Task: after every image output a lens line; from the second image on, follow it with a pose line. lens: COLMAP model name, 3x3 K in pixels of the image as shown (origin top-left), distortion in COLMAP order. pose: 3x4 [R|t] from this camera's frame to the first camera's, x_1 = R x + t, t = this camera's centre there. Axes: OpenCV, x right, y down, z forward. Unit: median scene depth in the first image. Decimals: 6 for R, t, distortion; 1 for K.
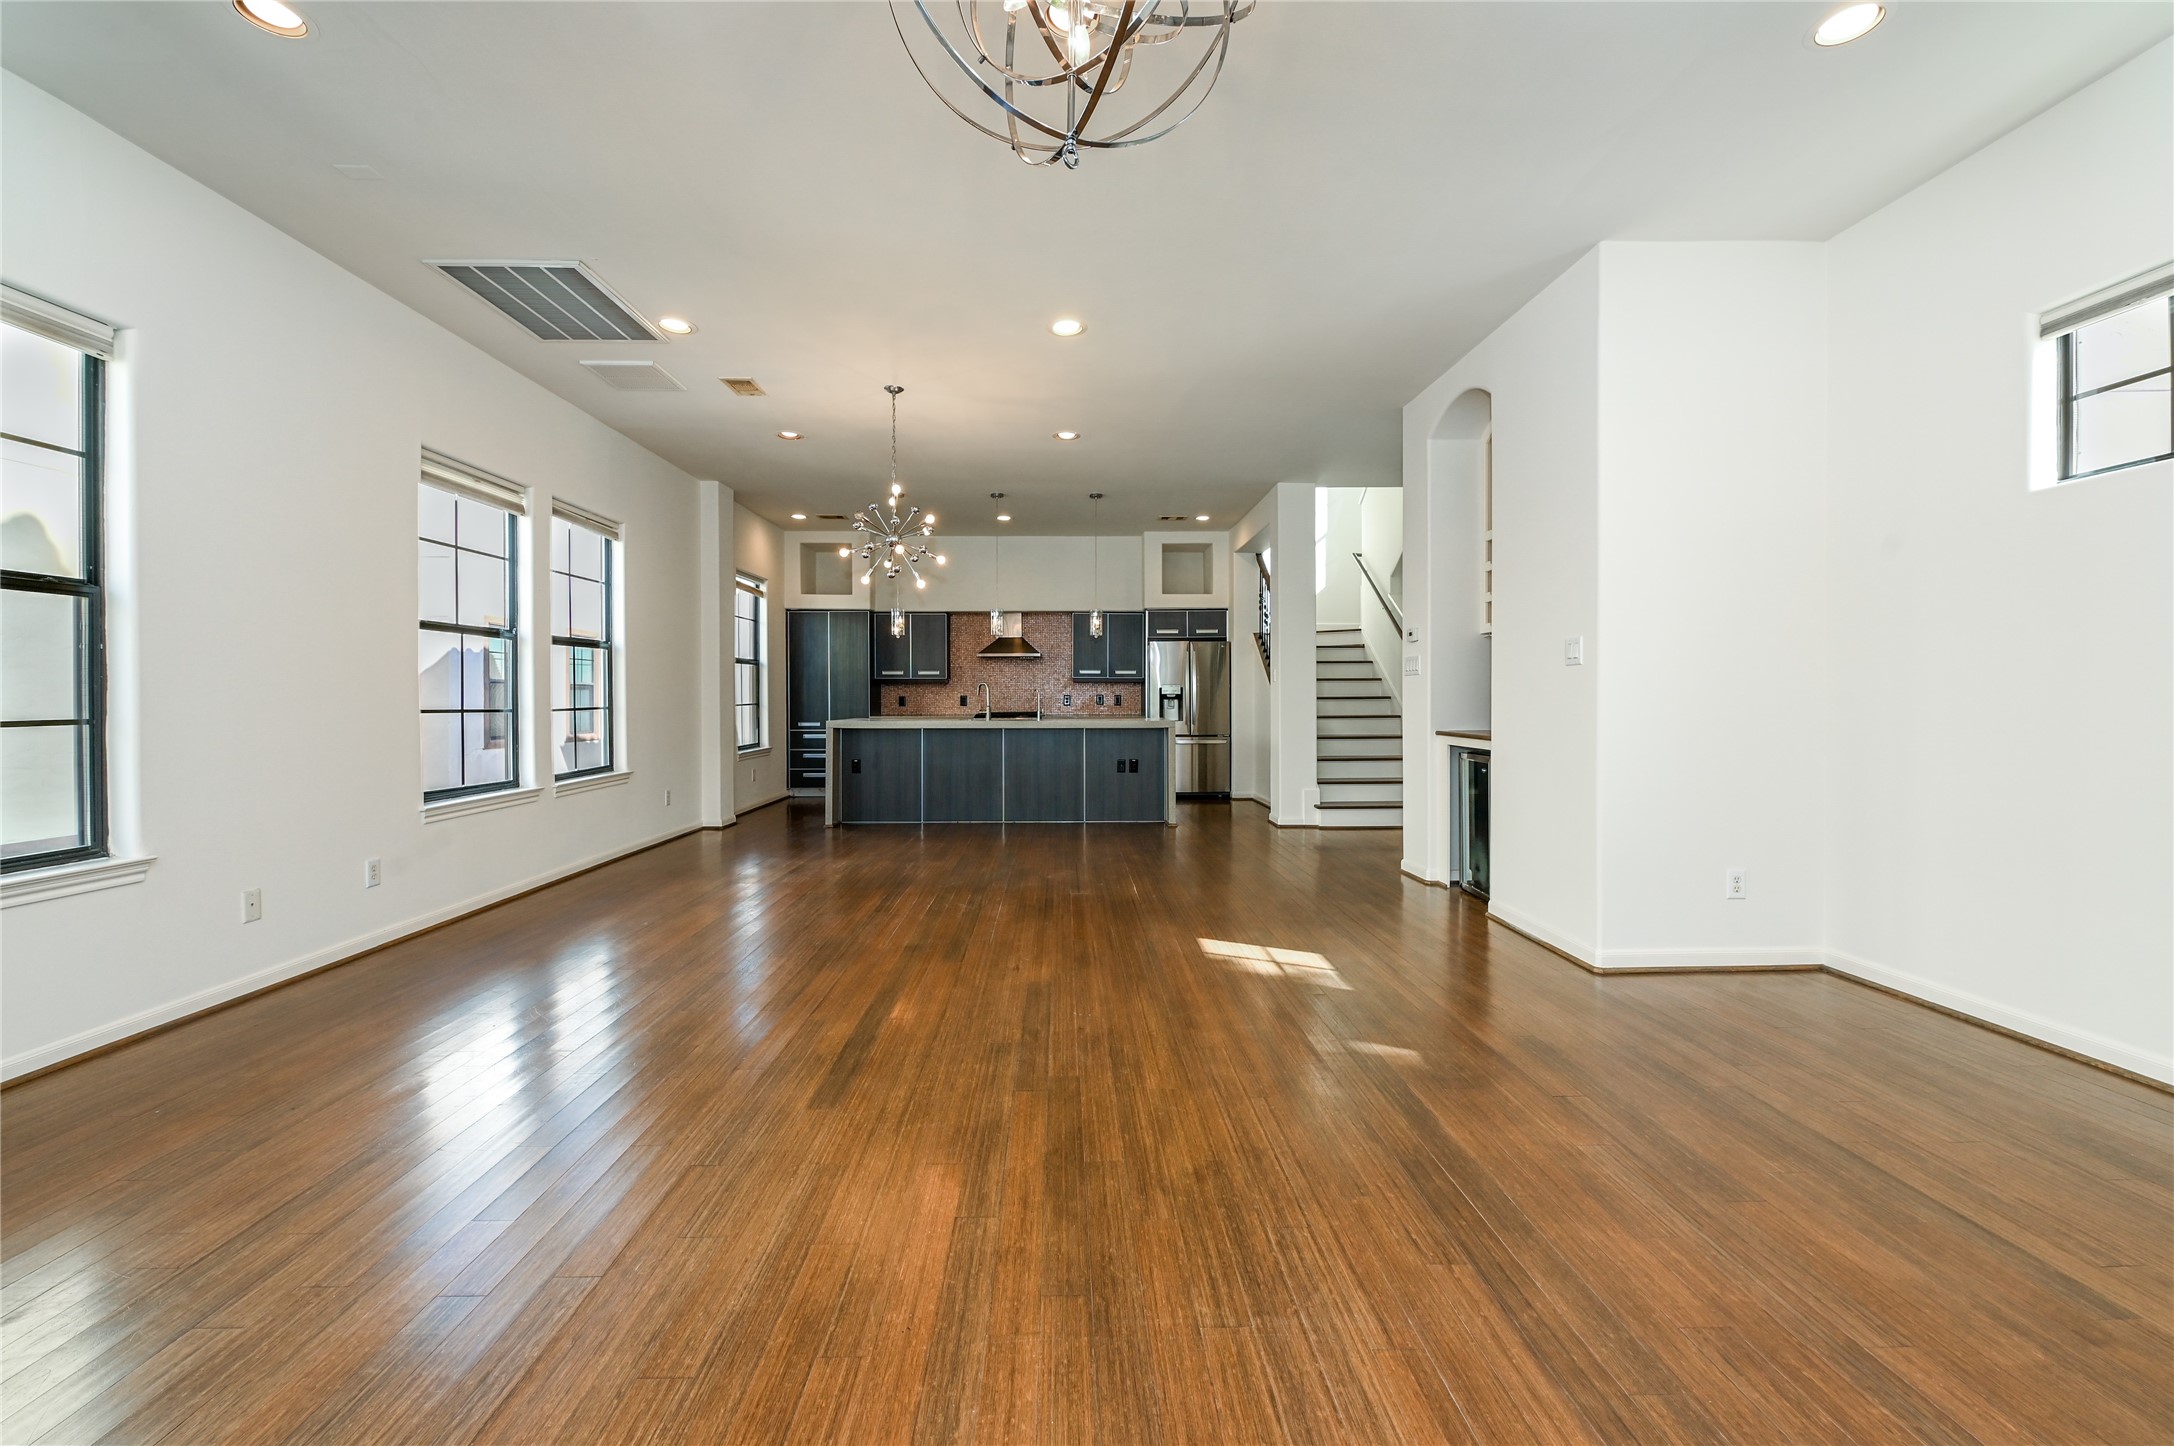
lens RADIAL K [[867.8, 0, 1077.2], [0, 867.8, 700.8], [0, 0, 1]] dist [-0.003251, -0.001066]
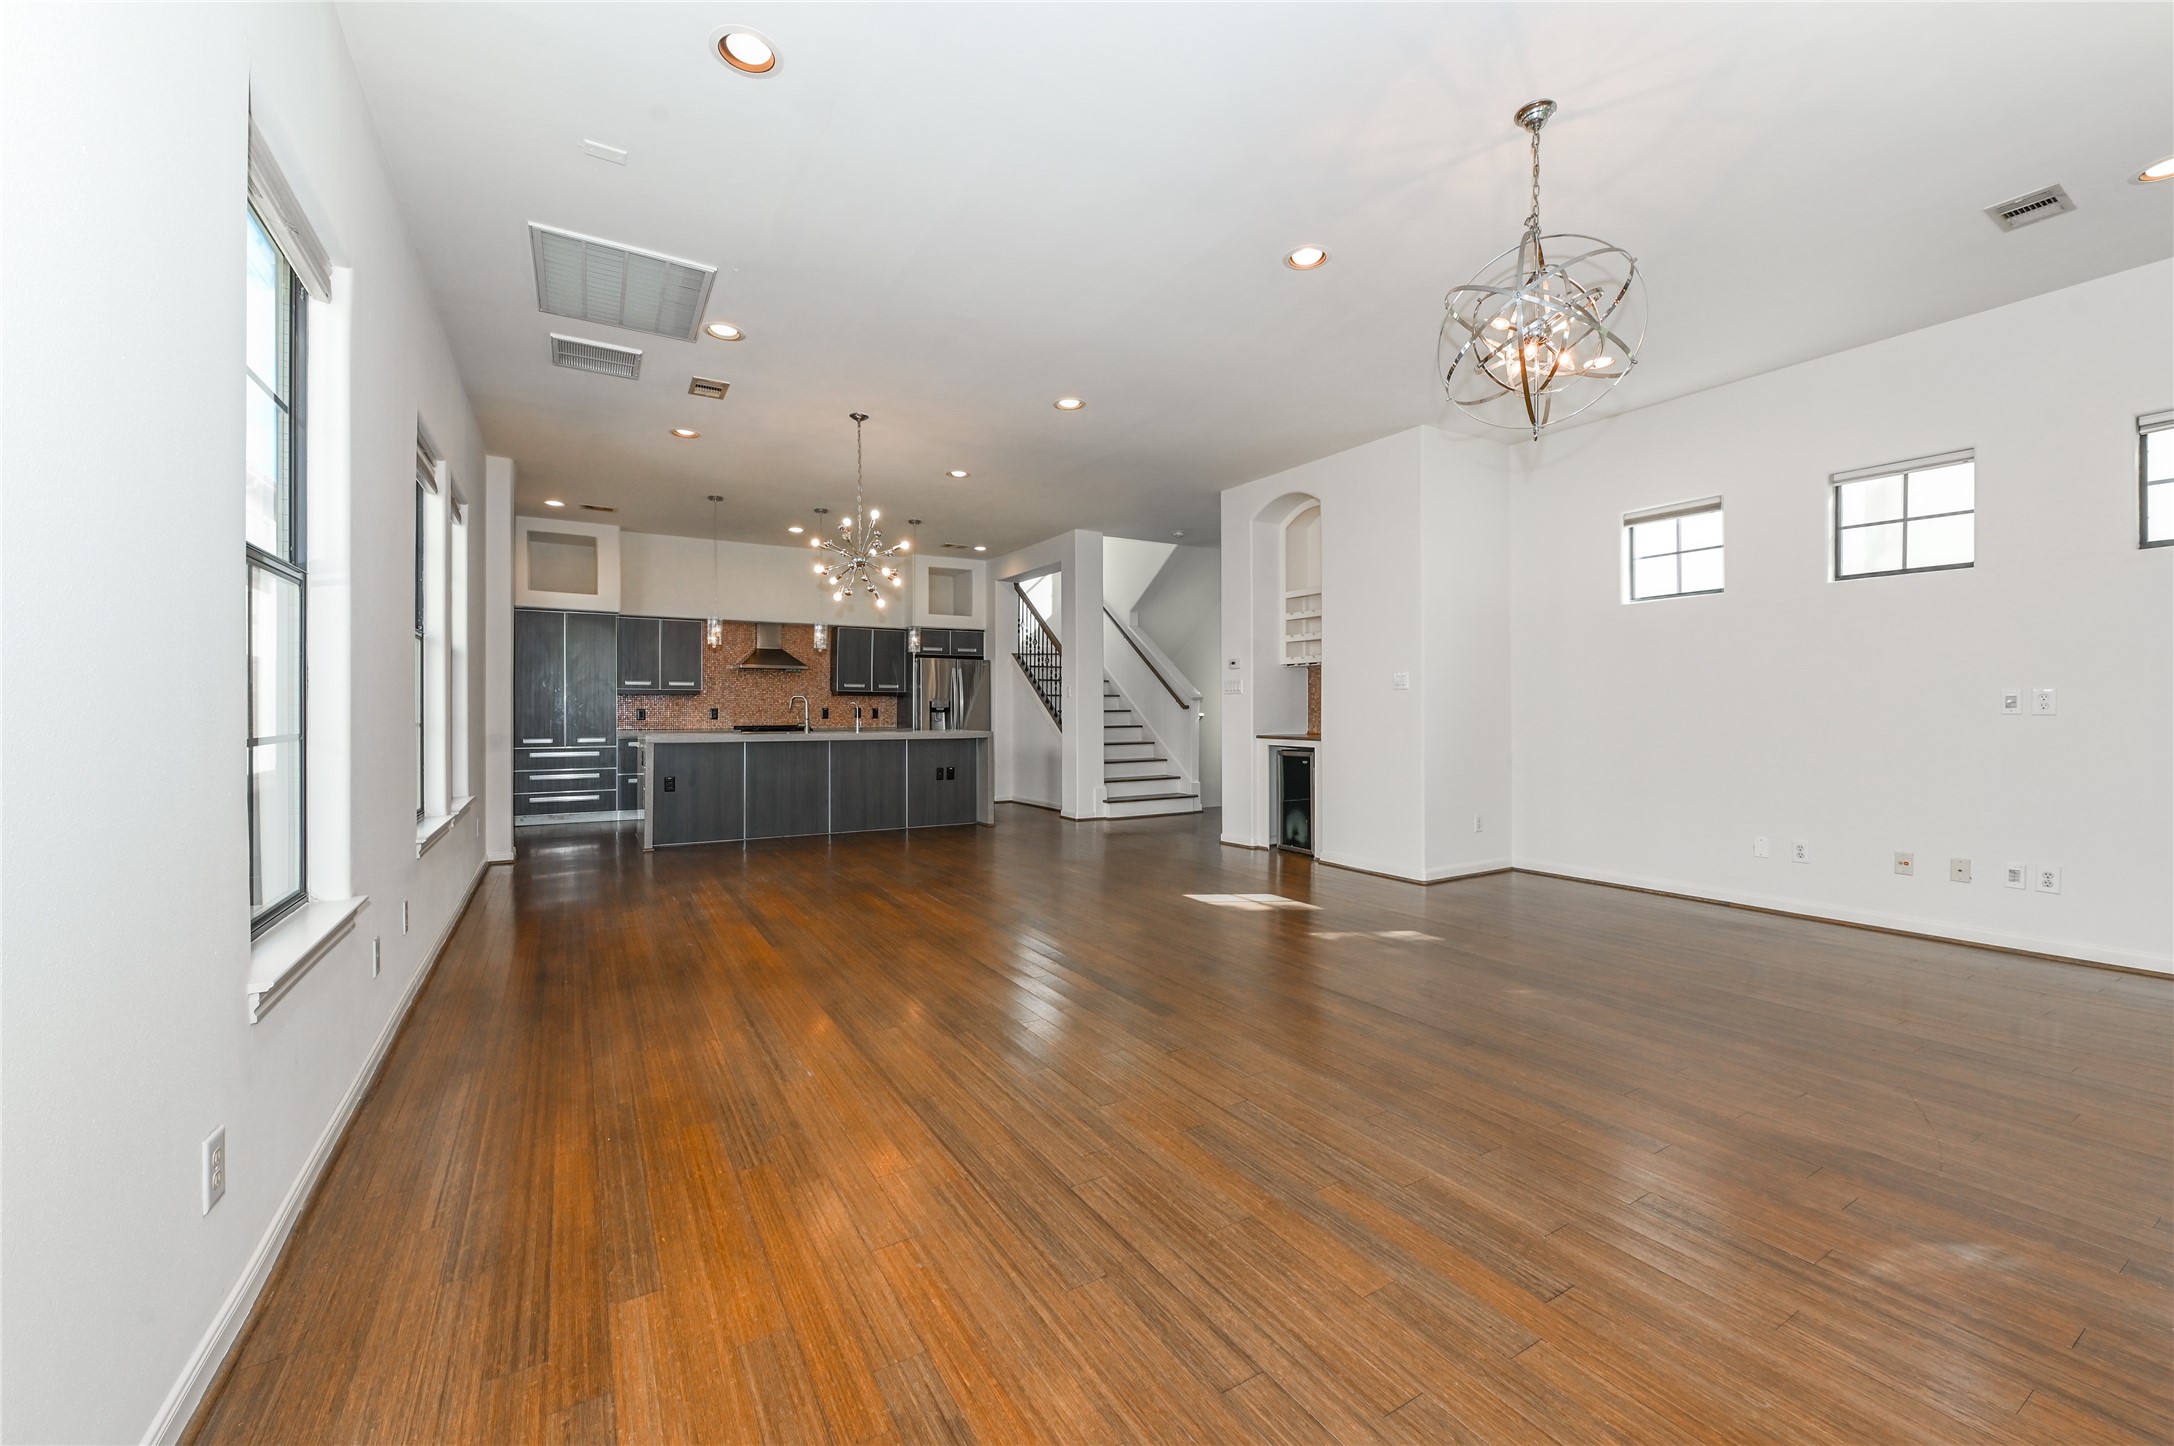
lens RADIAL K [[867.8, 0, 1089.4], [0, 867.8, 713.8], [0, 0, 1]] dist [-0.003251, -0.001066]
pose [[0.866507, 0.000032, 0.499164, -0.276581], [0.000325, 1.000000, -0.000628, 0.000823], [-0.499164, 0.000706, 0.866507, -0.027473]]
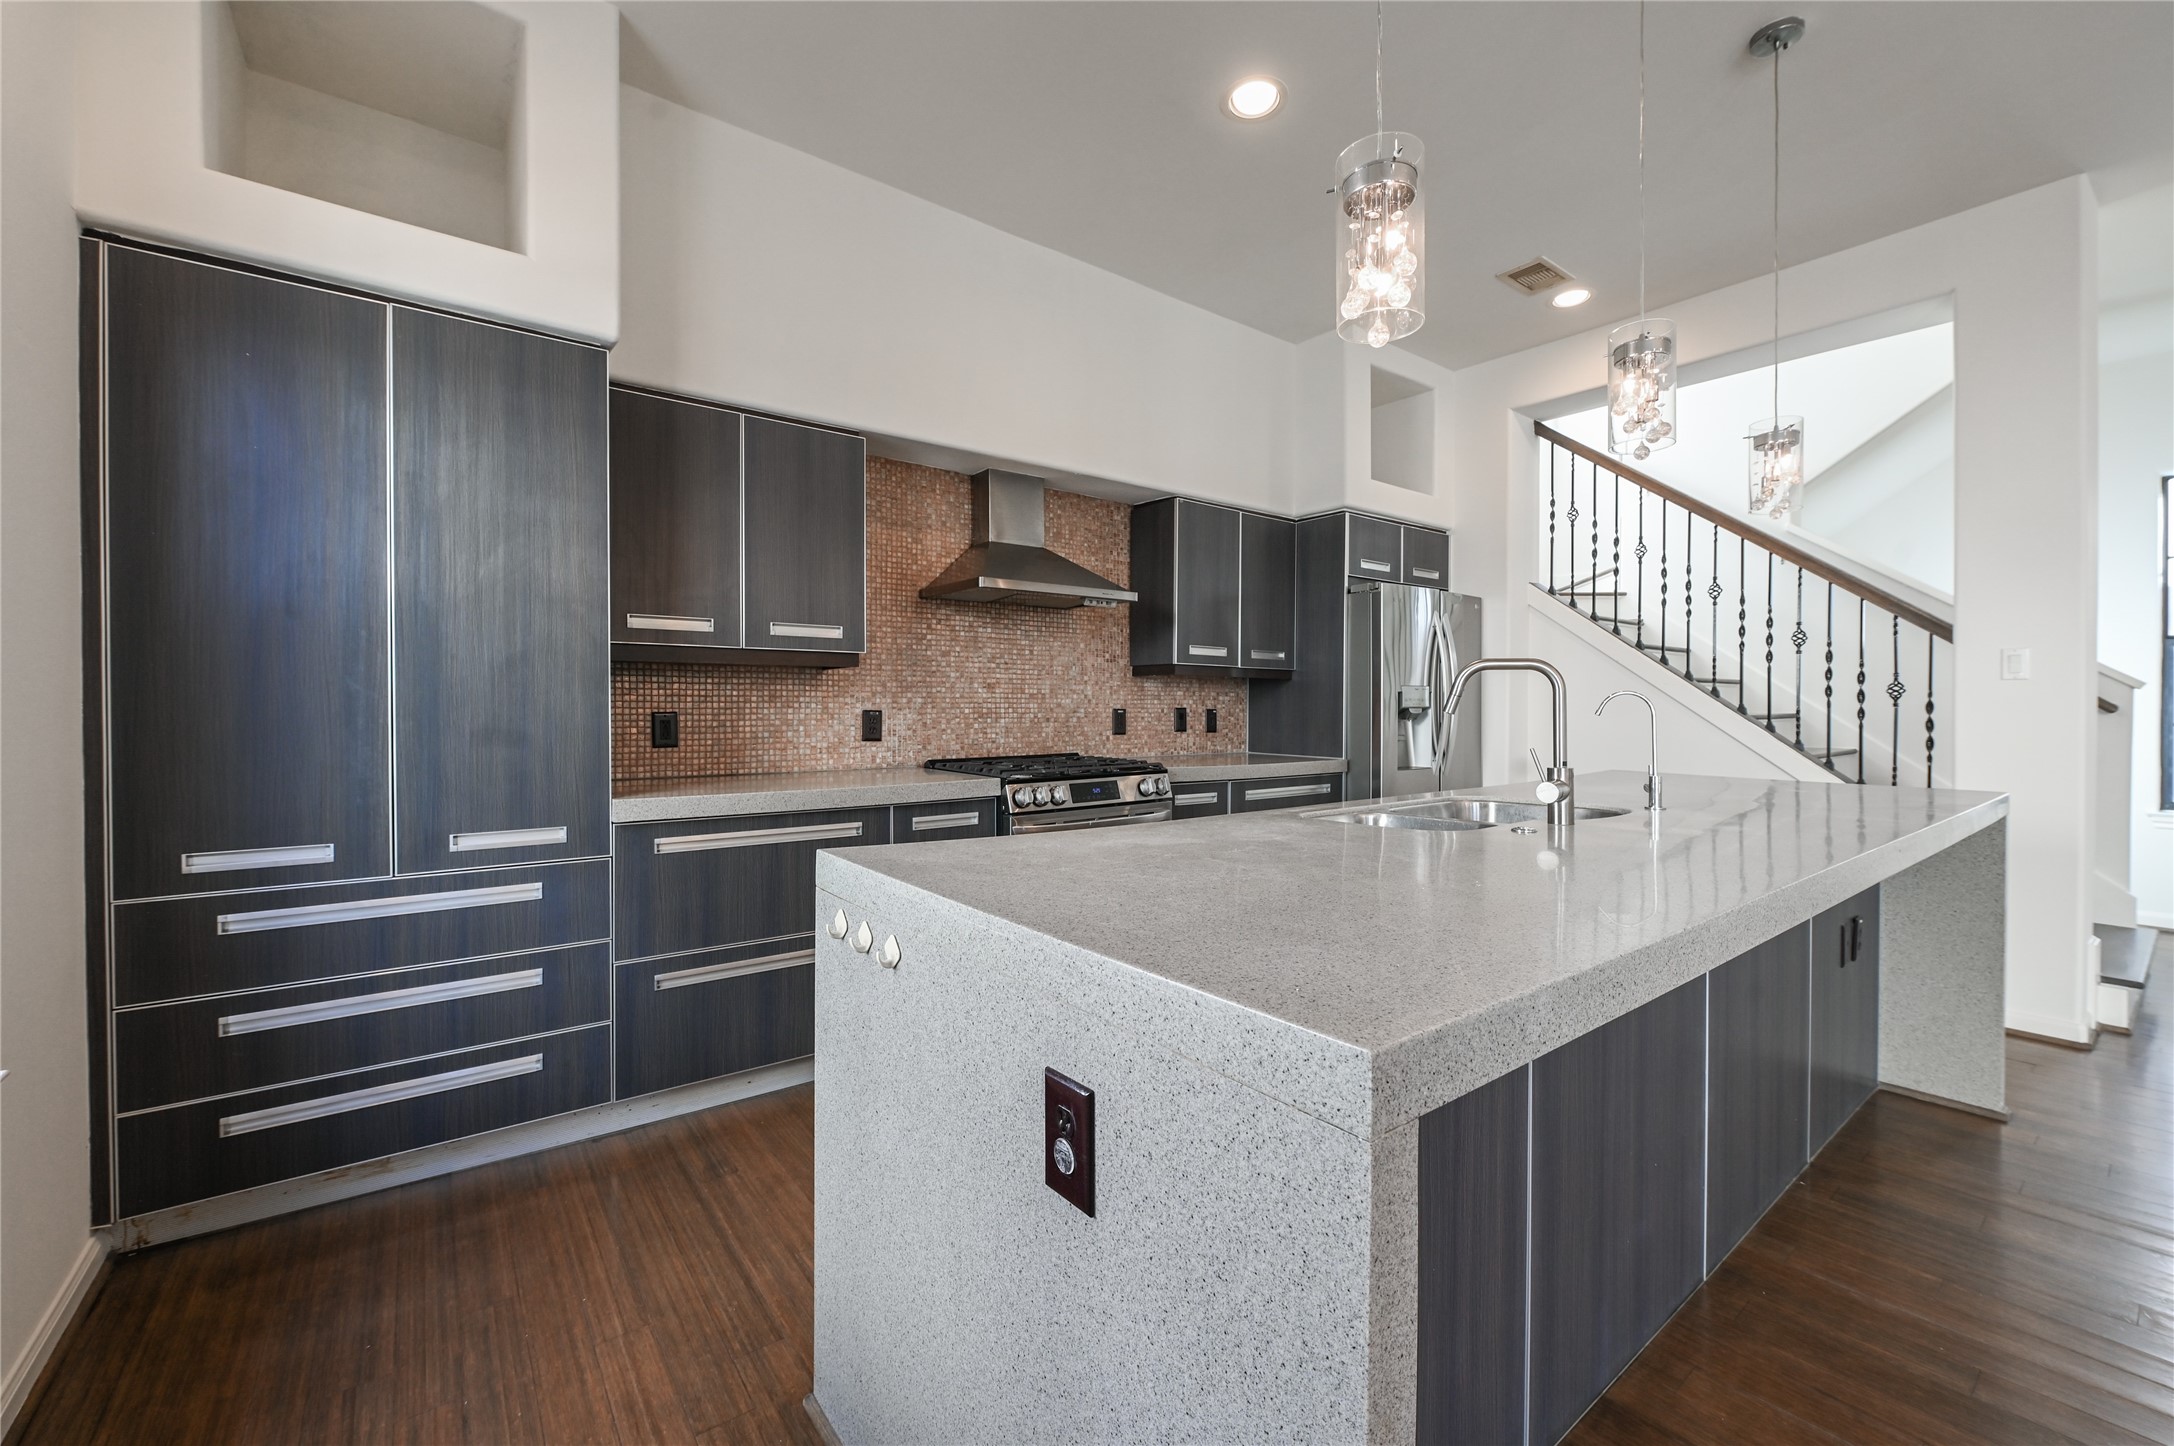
lens RADIAL K [[867.8, 0, 1095.7], [0, 867.8, 705.1], [0, 0, 1]] dist [-0.003251, -0.001066]
pose [[0.795434, 0.003953, 0.606028, -0.291127], [0.001669, 0.999961, -0.008713, -0.005098], [-0.606038, 0.007942, 0.795396, 0.769524]]
